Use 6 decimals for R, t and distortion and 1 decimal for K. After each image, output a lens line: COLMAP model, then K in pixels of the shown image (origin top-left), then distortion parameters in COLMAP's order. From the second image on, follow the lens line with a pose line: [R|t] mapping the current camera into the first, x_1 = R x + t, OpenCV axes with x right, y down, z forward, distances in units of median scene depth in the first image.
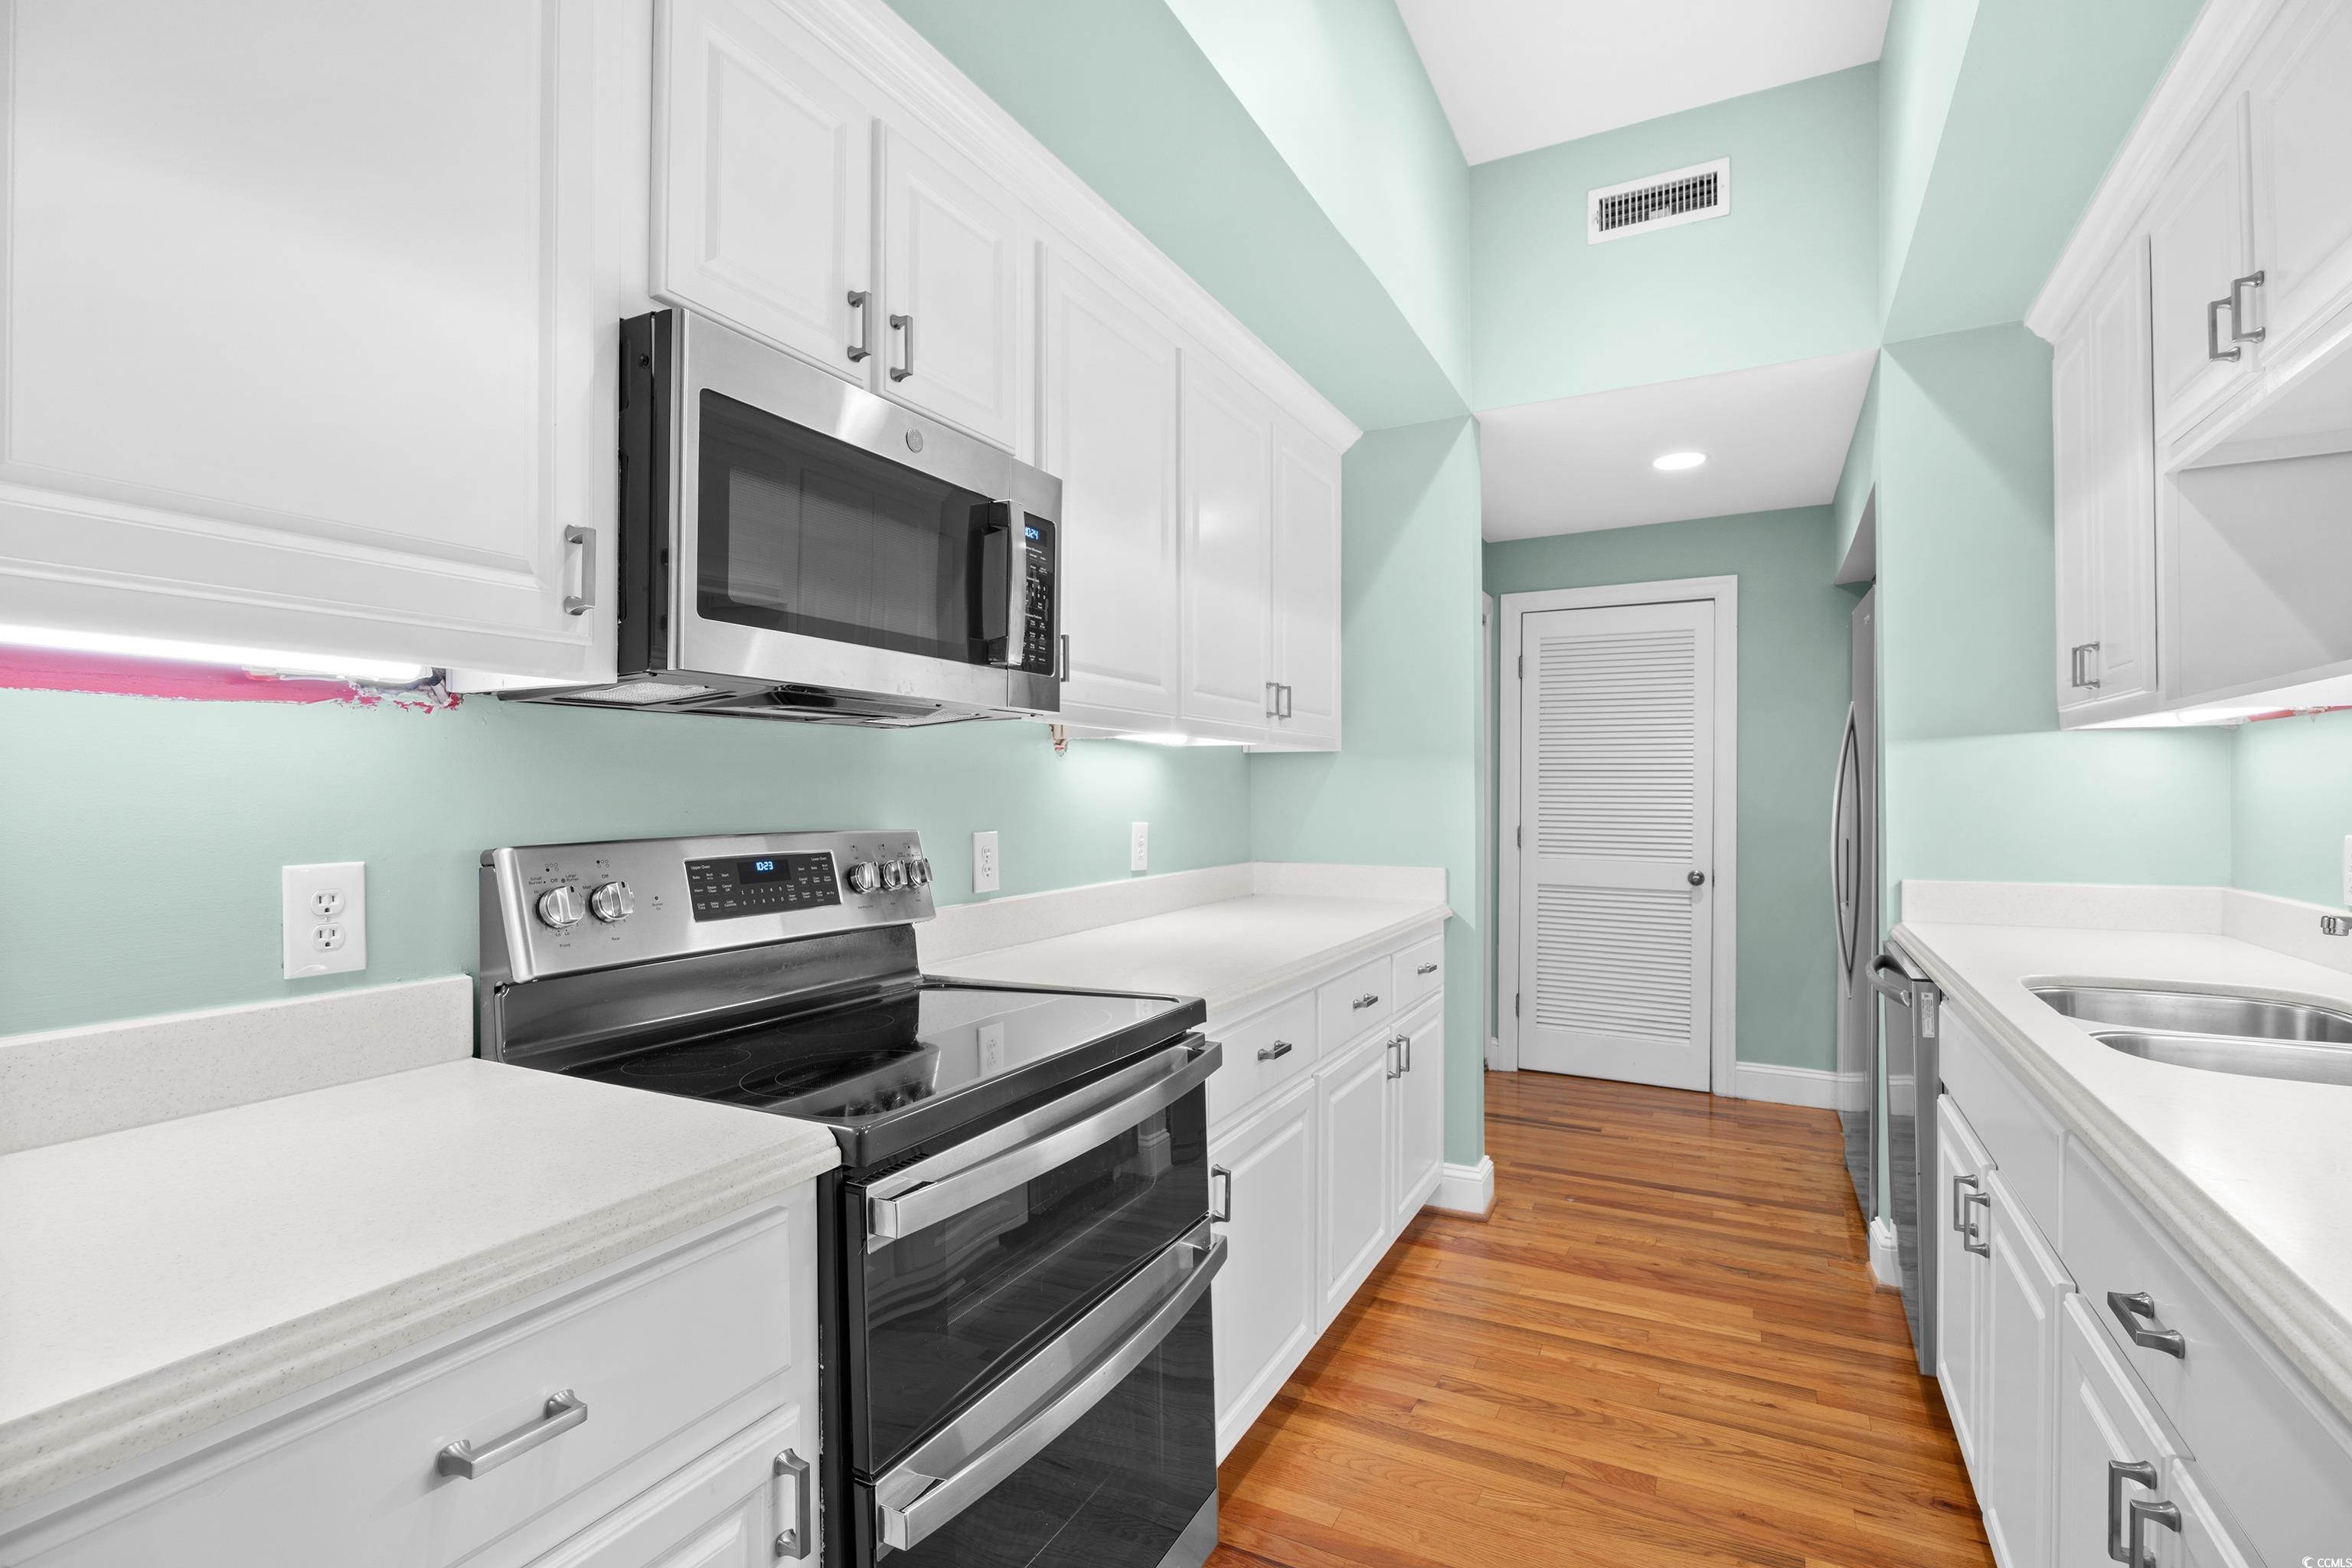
lens RADIAL K [[1089.2, 0, 1189.4], [0, 1089.2, 781.9], [0, 0, 1]] dist [-0.017719, 0.001817]
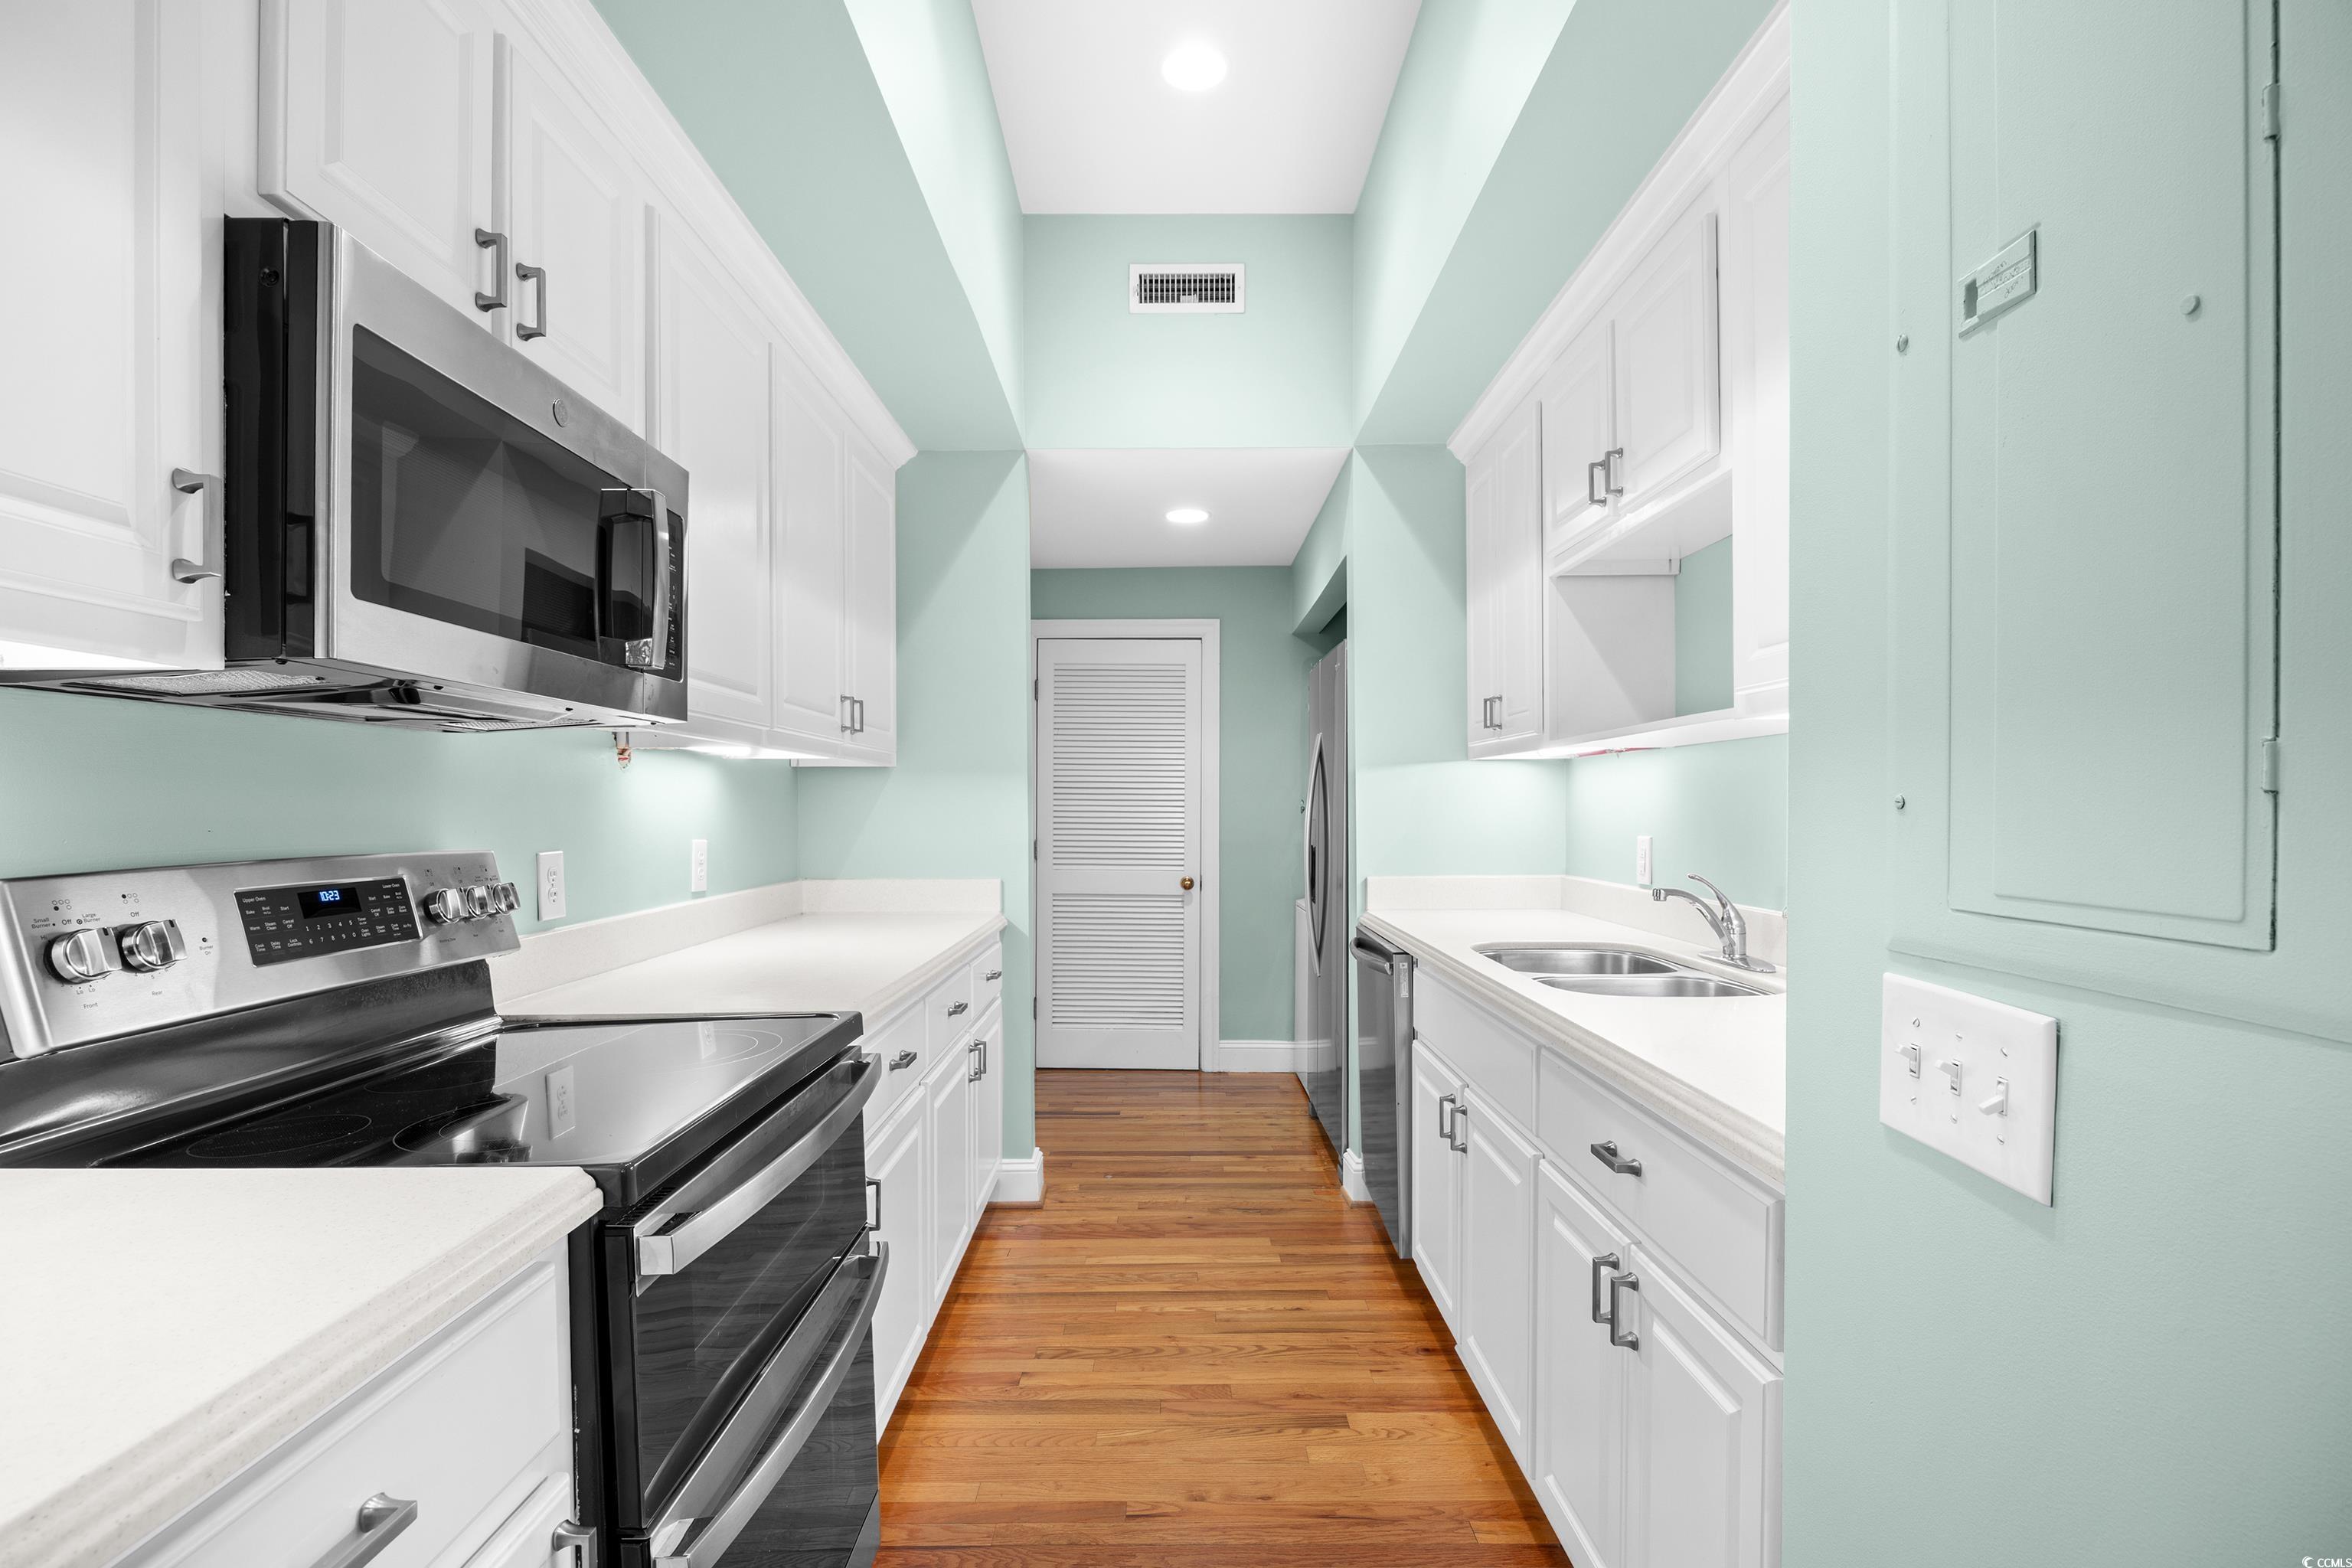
lens RADIAL K [[1089.2, 0, 1195.9], [0, 1089.2, 809.5], [0, 0, 1]] dist [-0.017719, 0.001817]
pose [[0.881618, -0.001903, 0.471959, -0.158049], [-0.003021, 0.999949, 0.009674, 0.001313], [-0.471953, -0.009955, 0.881567, -0.025798]]
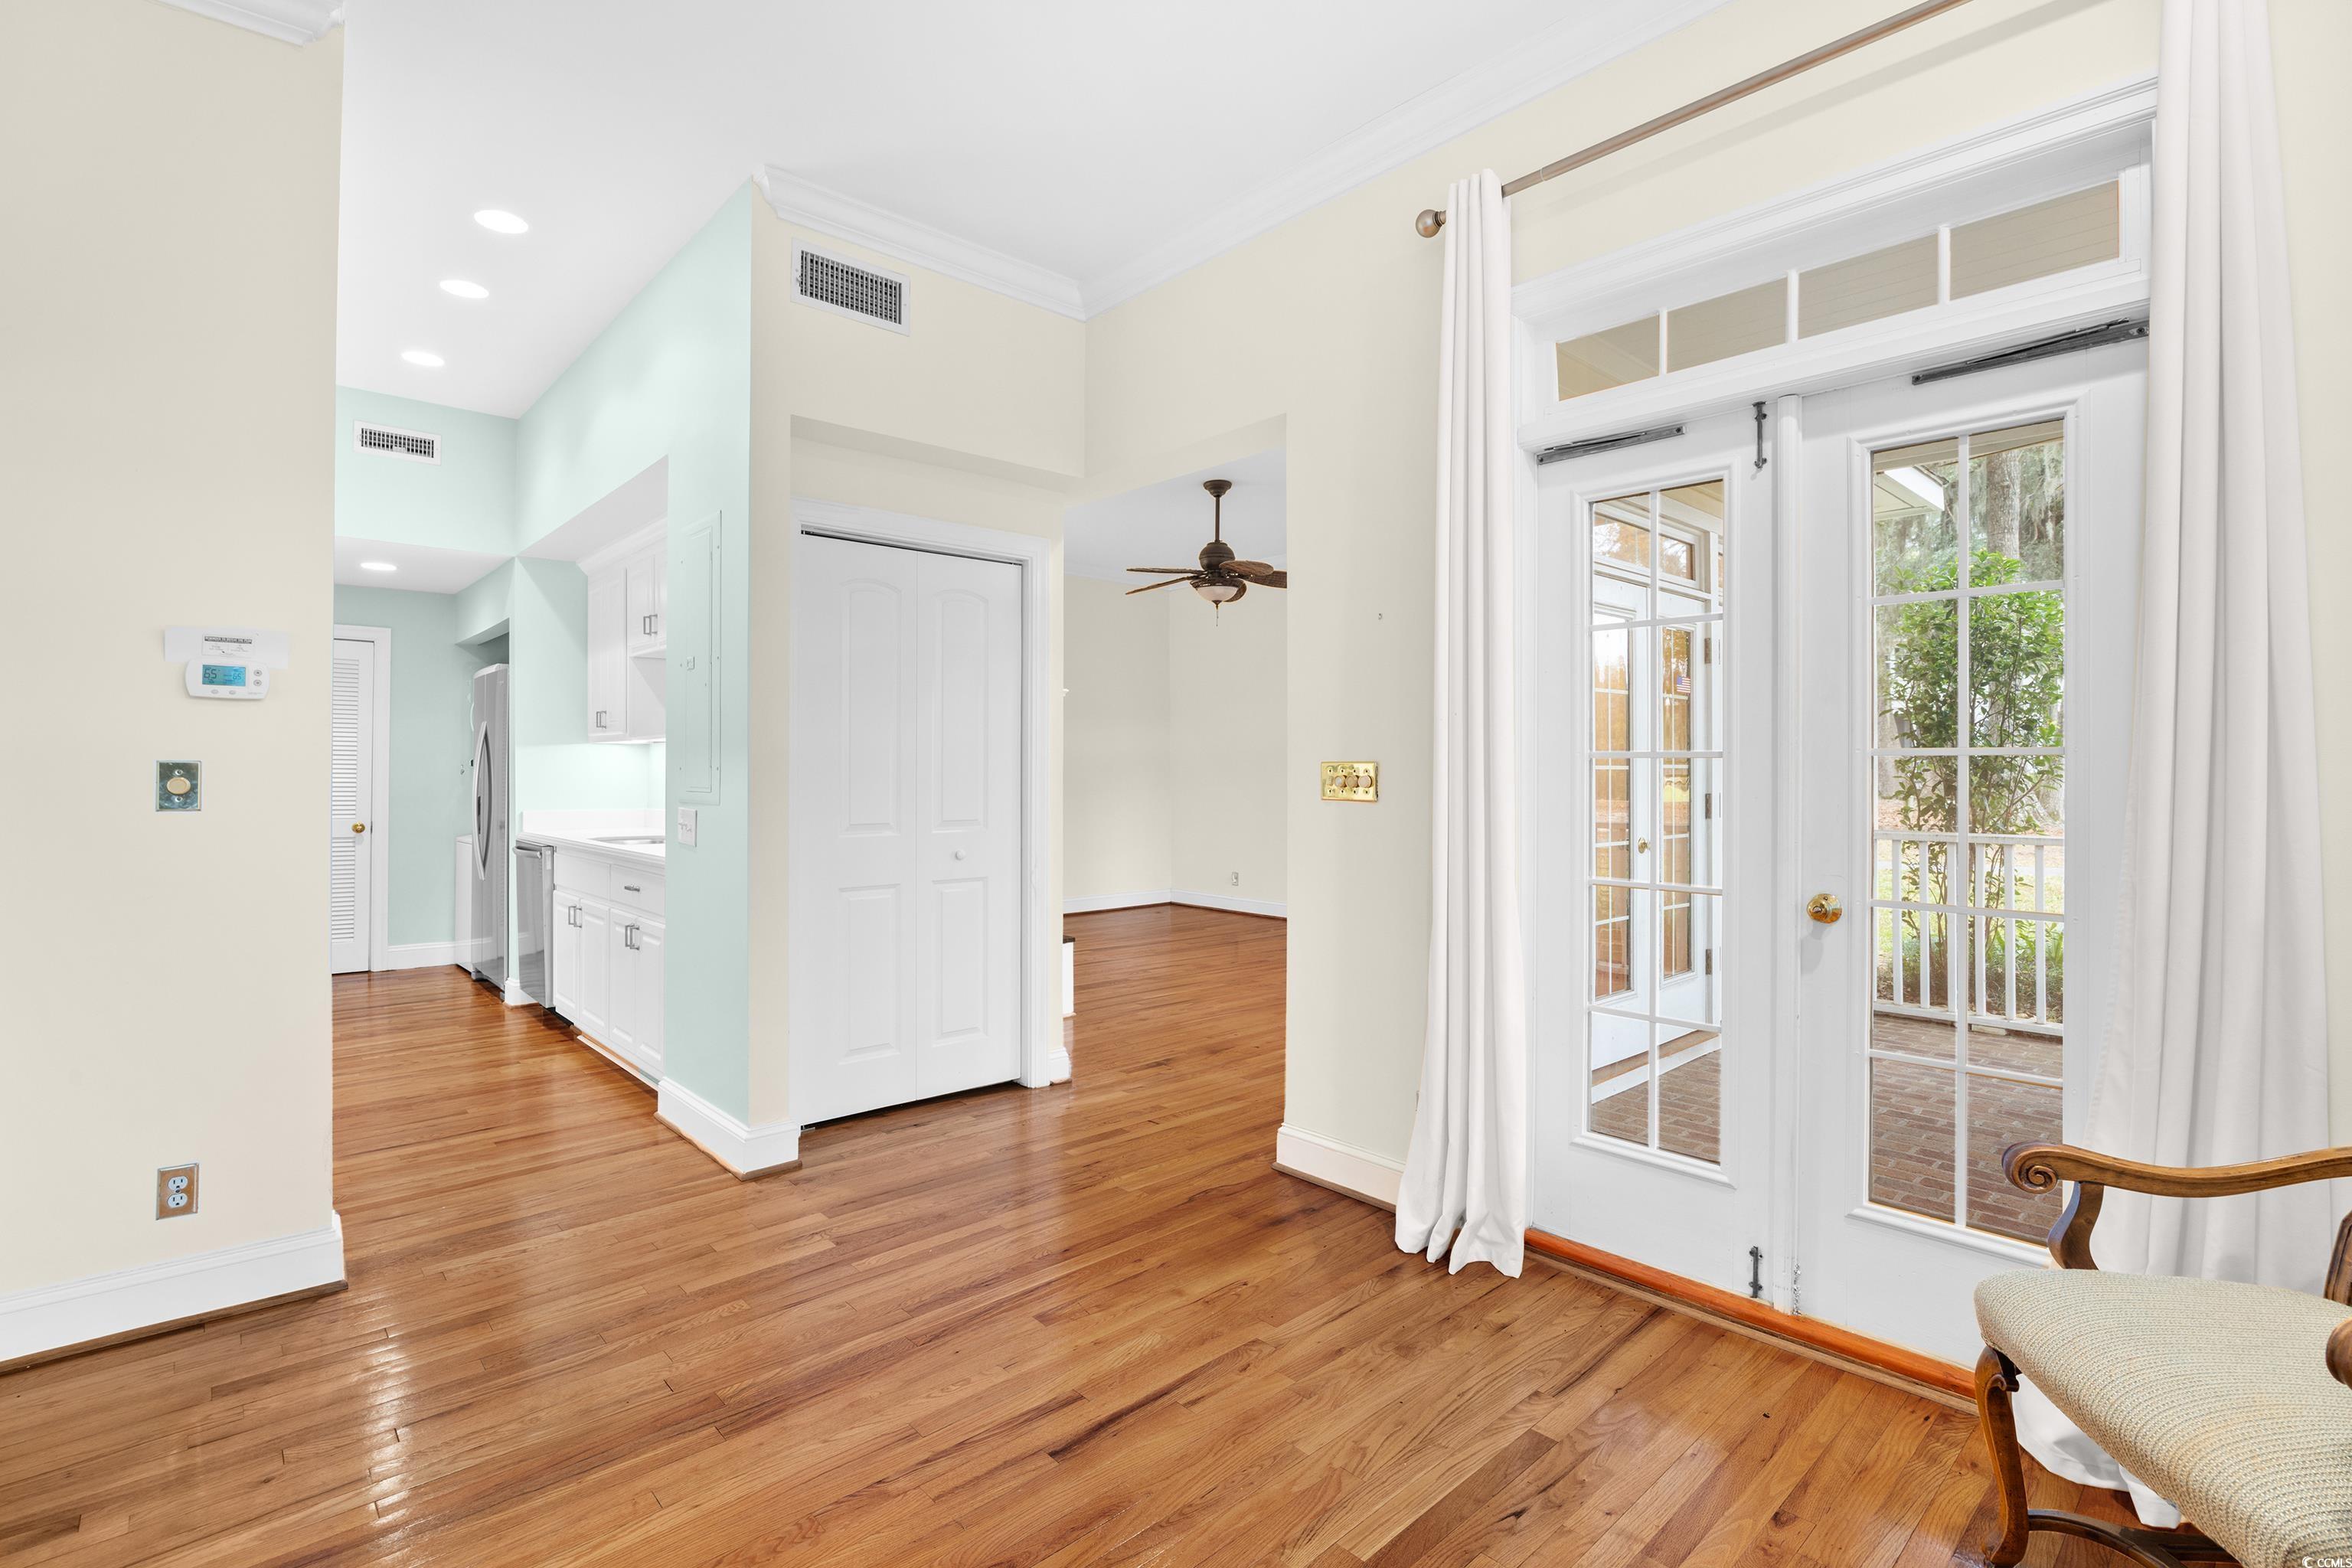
lens RADIAL K [[1089.2, 0, 1194.1], [0, 1089.2, 771.0], [0, 0, 1]] dist [-0.017719, 0.001817]
pose [[0.341282, 0.007579, 0.939930, -1.296276], [-0.010127, 0.999939, -0.004385, 0.014050], [-0.939906, -0.008022, 0.341338, -1.408616]]
